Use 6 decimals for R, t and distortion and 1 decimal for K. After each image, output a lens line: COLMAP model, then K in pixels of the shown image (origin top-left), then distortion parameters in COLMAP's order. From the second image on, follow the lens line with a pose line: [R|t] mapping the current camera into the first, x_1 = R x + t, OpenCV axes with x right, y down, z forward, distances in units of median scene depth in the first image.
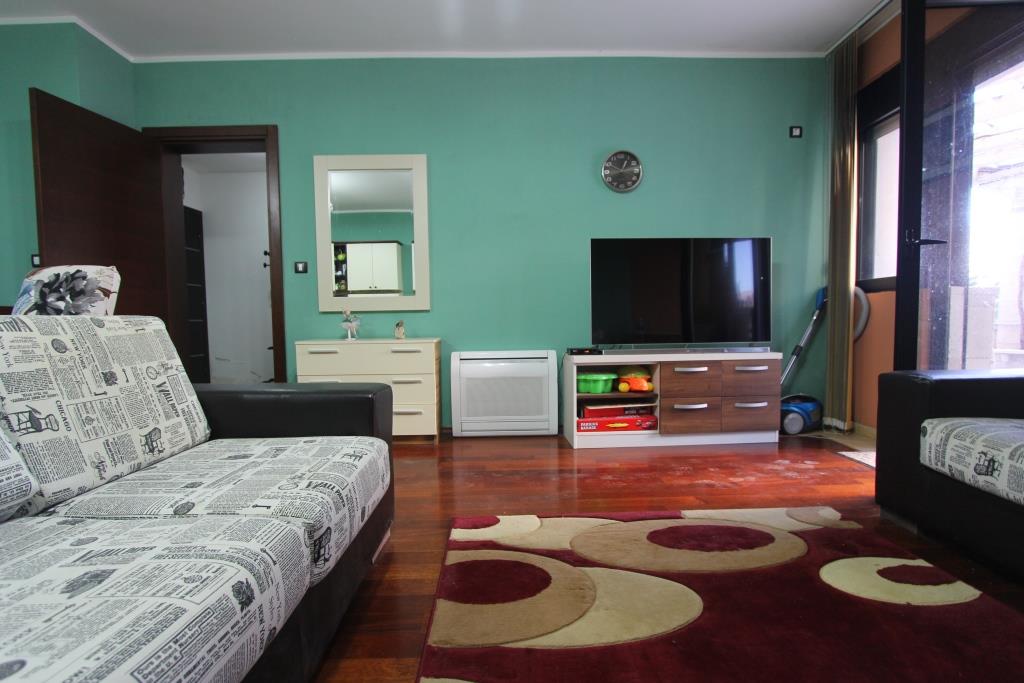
lens RADIAL K [[476.0, 0, 506.5], [0, 476.0, 349.4], [0, 0, 1]] dist [-0.013777, 0.000828]
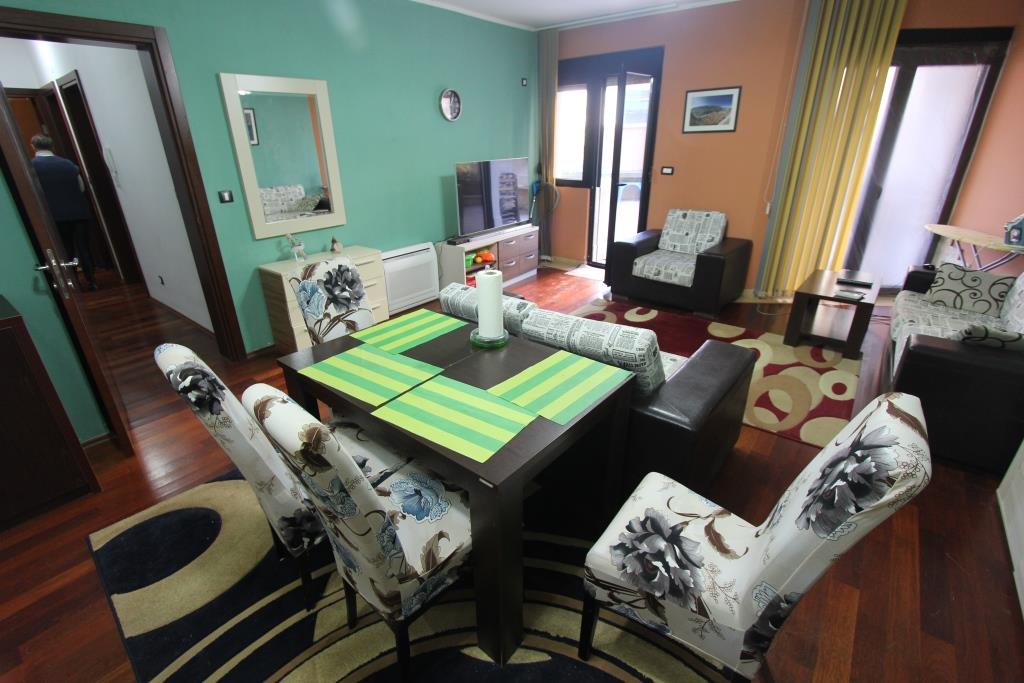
lens RADIAL K [[476.0, 0, 506.5], [0, 476.0, 349.4], [0, 0, 1]] dist [-0.013777, 0.000828]
pose [[0.627034, -0.314941, 0.712489, -1.513608], [0.049025, 0.928771, 0.367398, -0.366815], [-0.777448, -0.195442, 0.597811, -0.174939]]
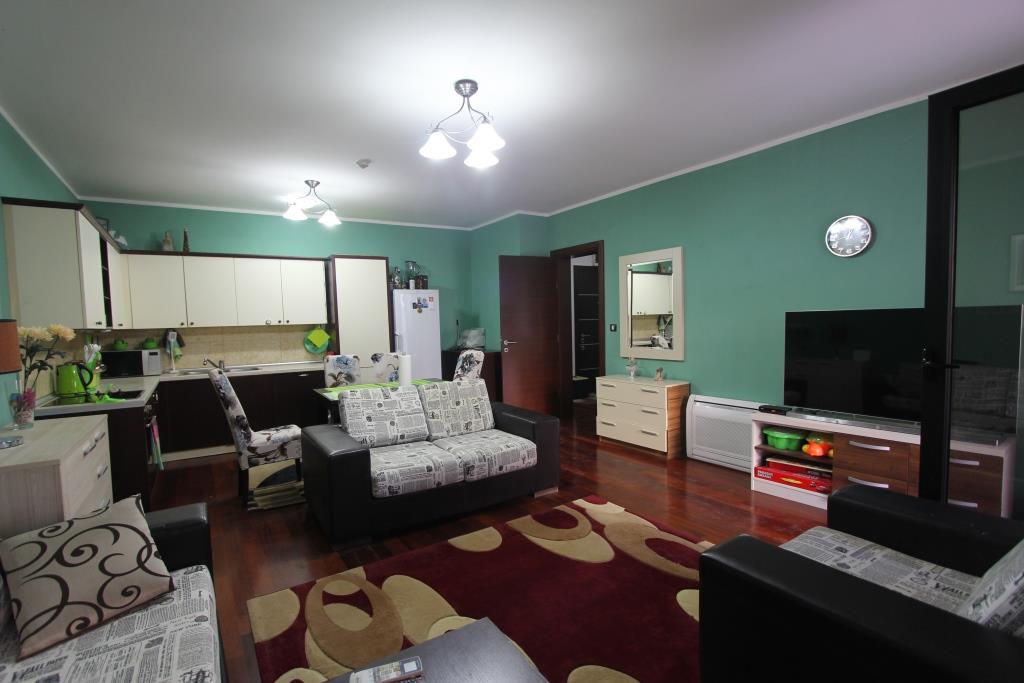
lens RADIAL K [[476.0, 0, 506.5], [0, 476.0, 349.4], [0, 0, 1]] dist [-0.013777, 0.000828]
pose [[0.543115, 0.051497, -0.838078, 1.220169], [-0.030168, 0.998670, 0.041814, -0.273739], [0.839116, 0.002574, 0.543946, -0.269502]]
